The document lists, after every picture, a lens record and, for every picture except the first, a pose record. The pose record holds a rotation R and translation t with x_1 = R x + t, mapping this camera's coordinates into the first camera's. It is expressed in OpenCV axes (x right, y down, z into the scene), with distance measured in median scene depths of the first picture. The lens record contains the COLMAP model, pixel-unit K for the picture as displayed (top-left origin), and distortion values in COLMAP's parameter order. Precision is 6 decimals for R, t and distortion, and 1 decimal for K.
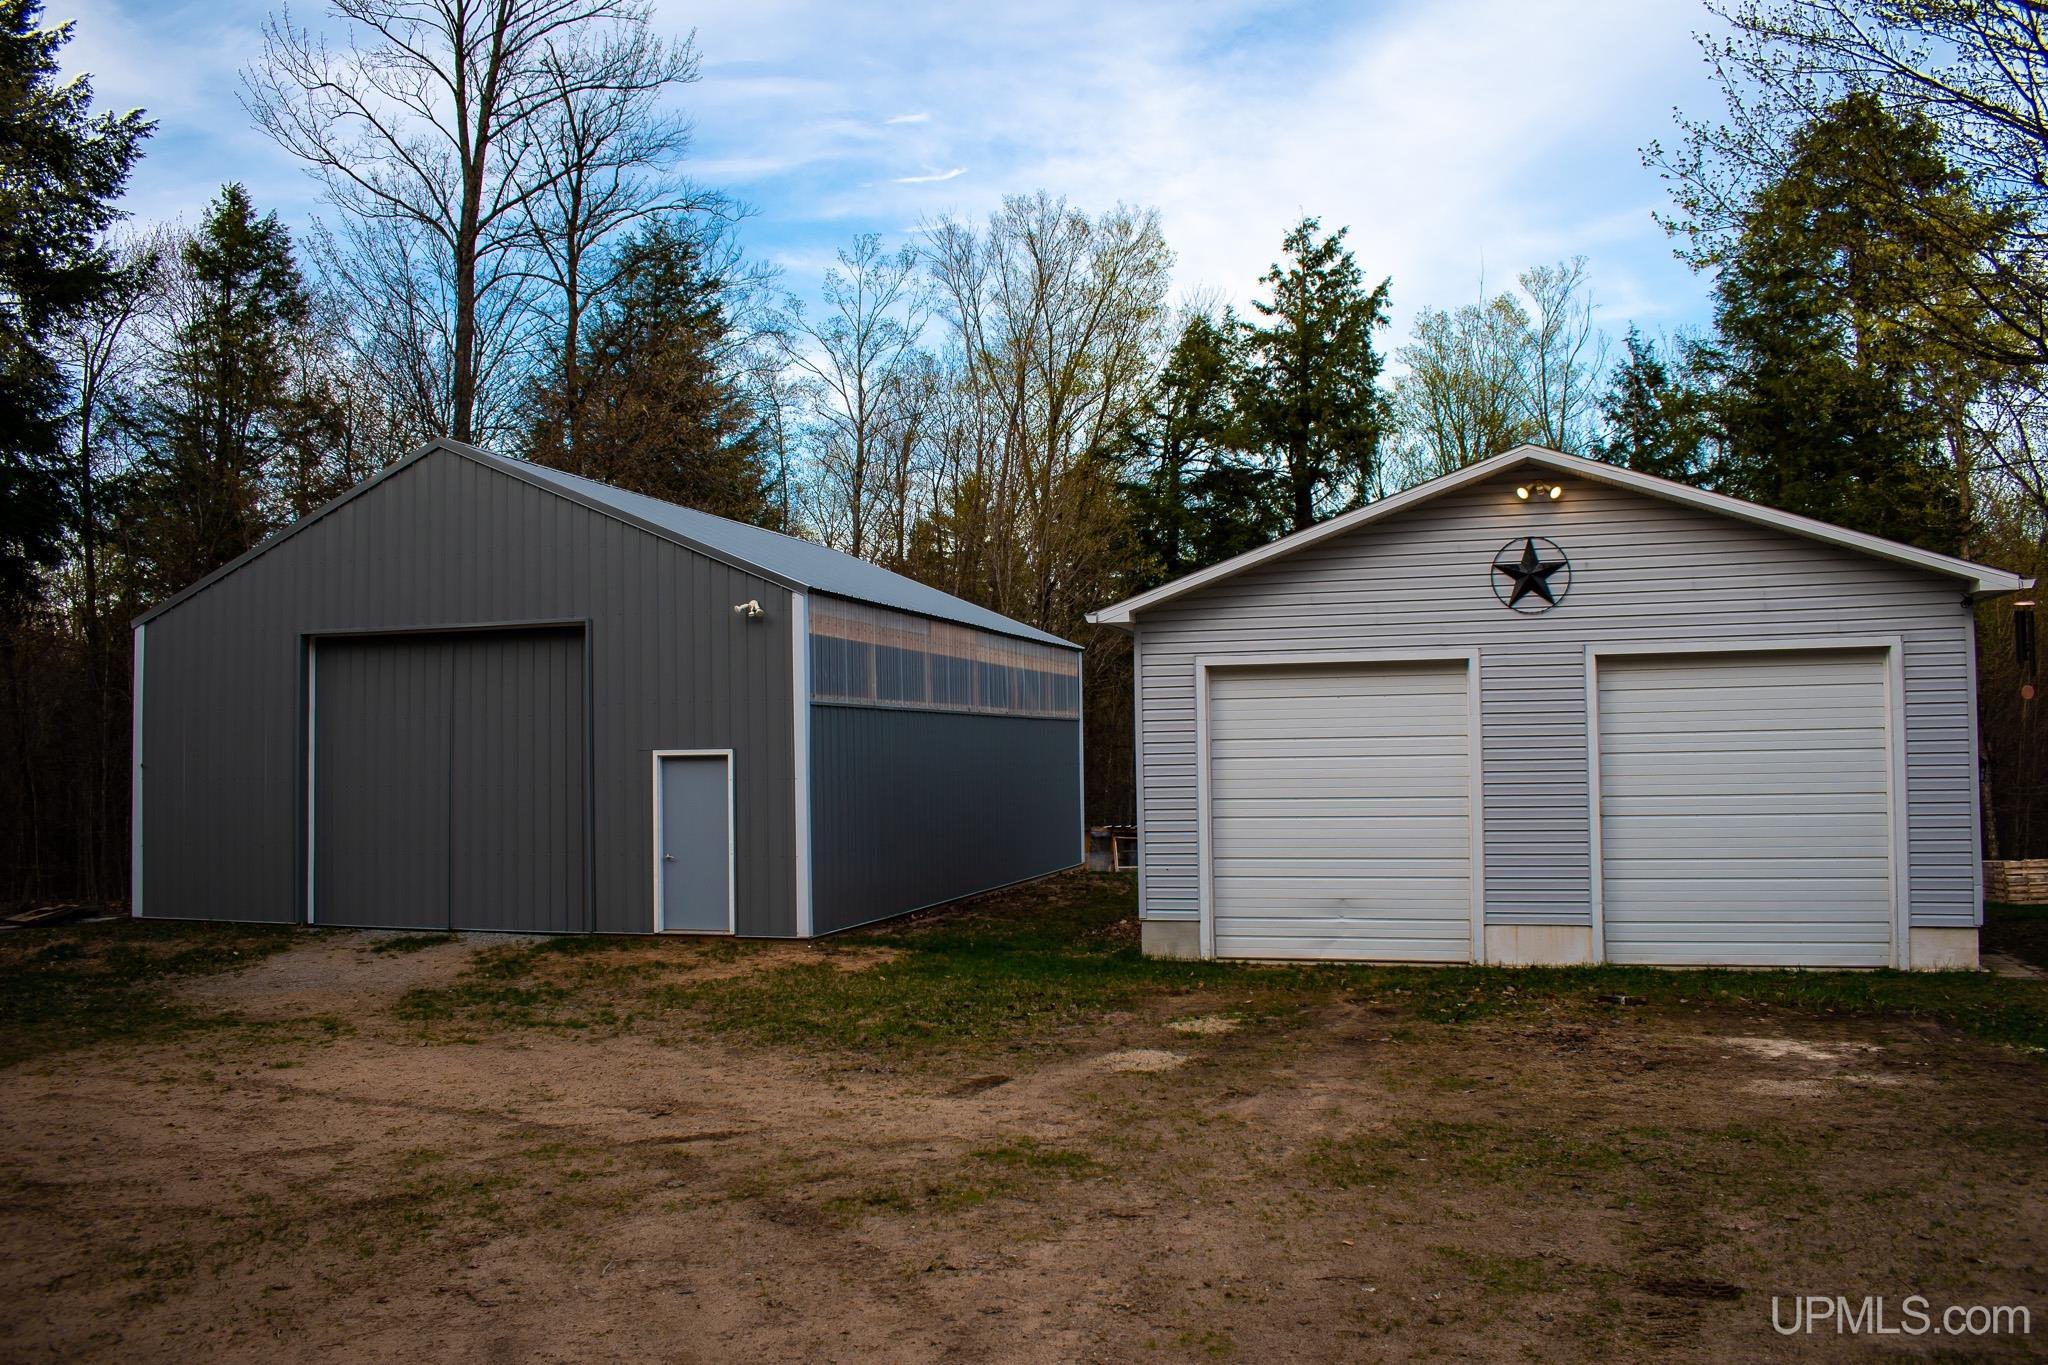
lens RADIAL K [[1521.9, 0, 1024.0], [0, 1521.9, 682.5], [0, 0, 1]] dist [-0.069739, 0.000466]
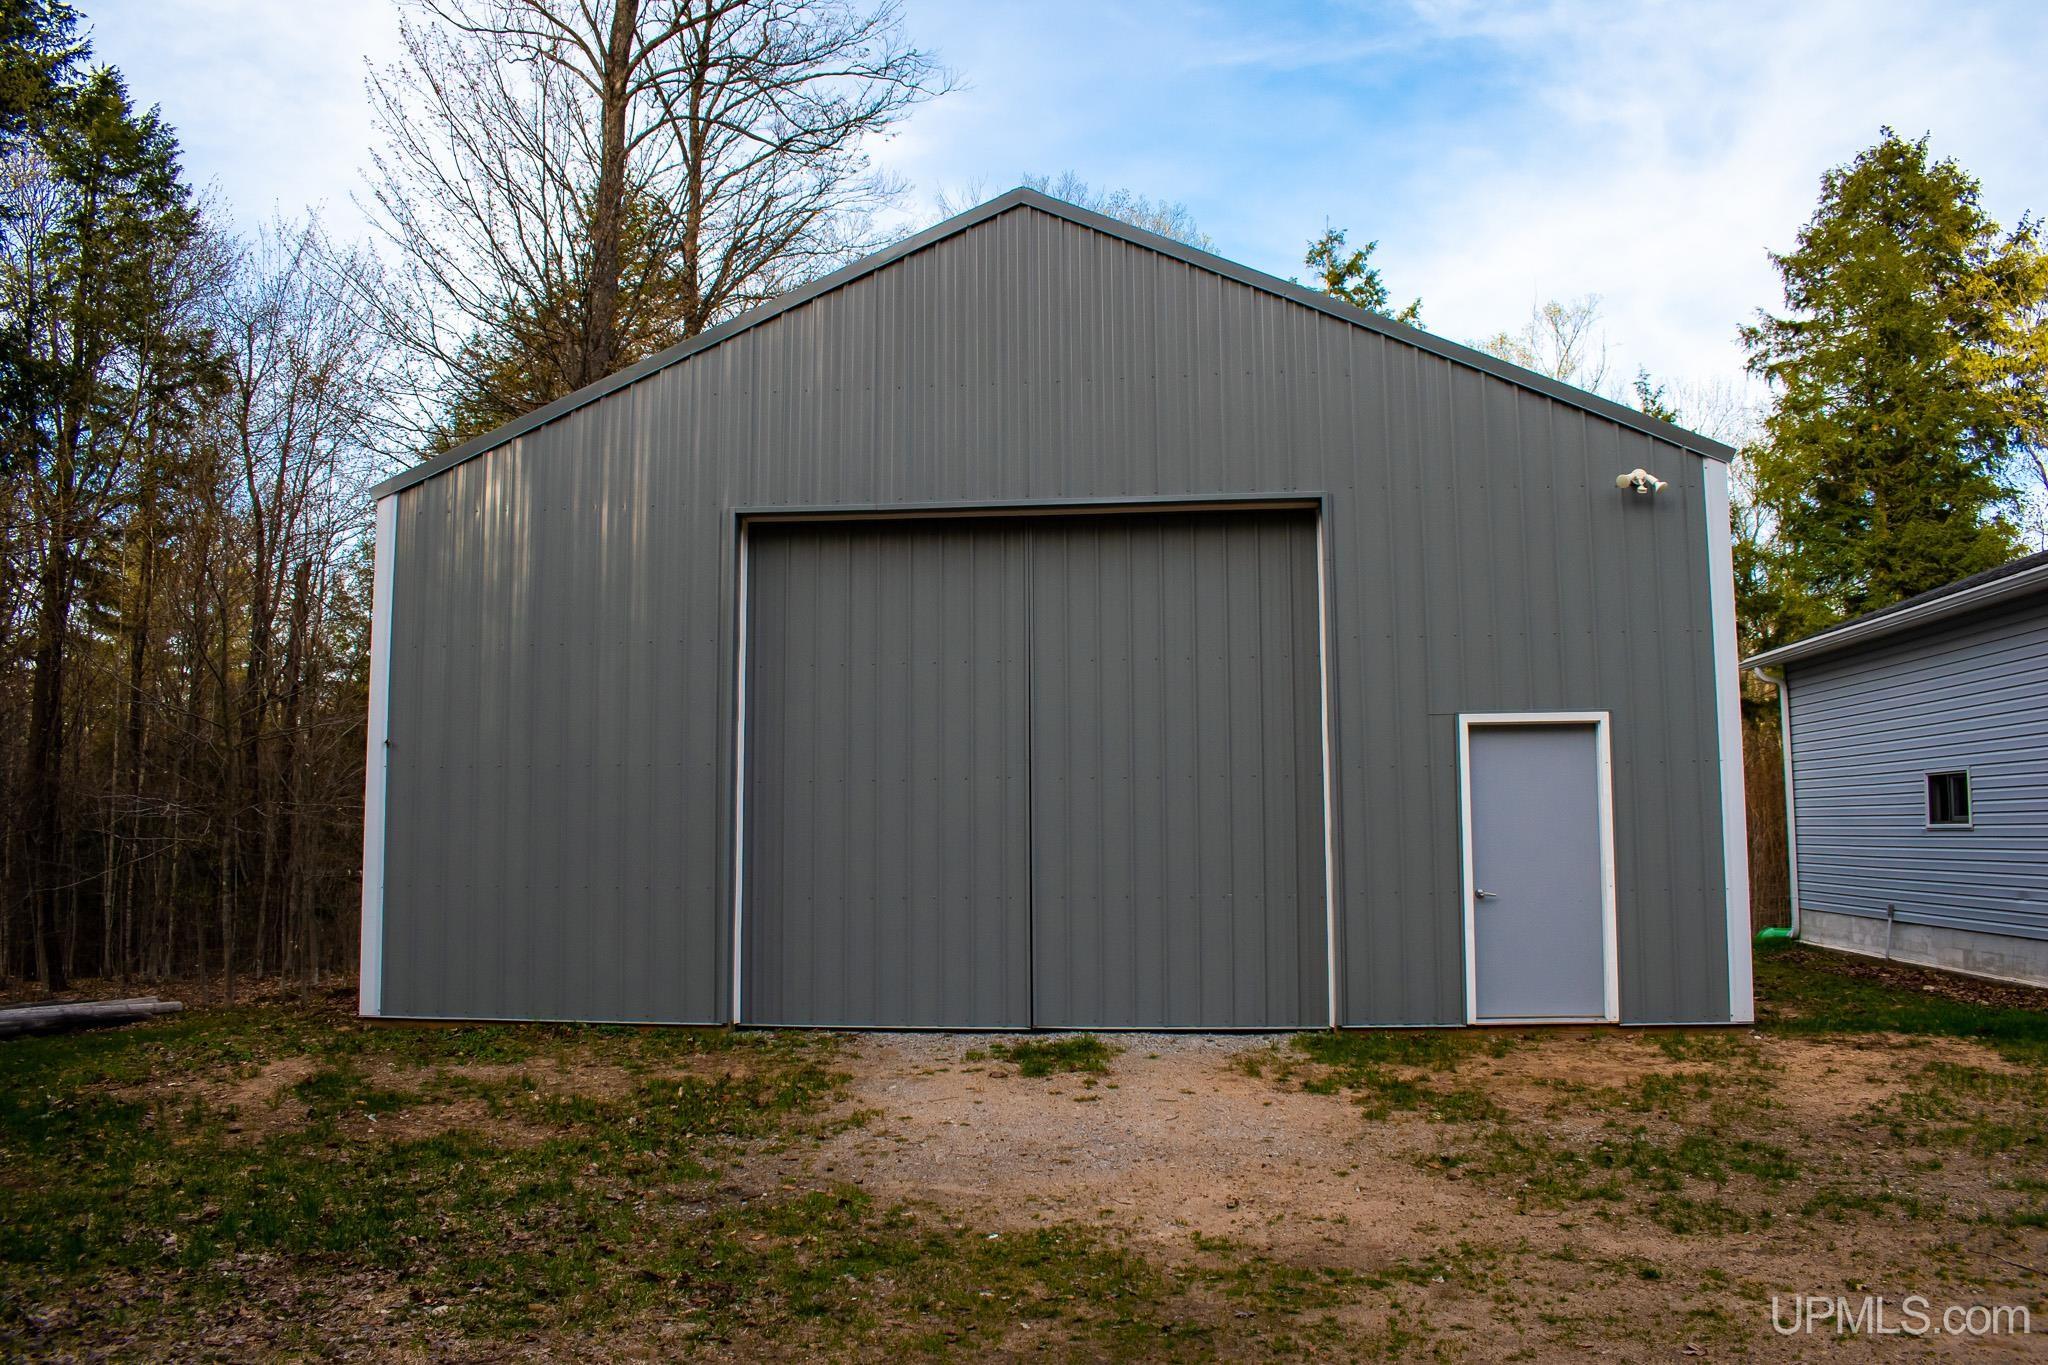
lens RADIAL K [[1521.9, 0, 1024.0], [0, 1521.9, 682.5], [0, 0, 1]] dist [-0.069739, 0.000466]
pose [[0.983899, 0.026454, 0.176754, -0.145276], [-0.017749, 0.998559, -0.050652, 0.018449], [-0.177839, 0.046699, 0.982951, 0.127178]]
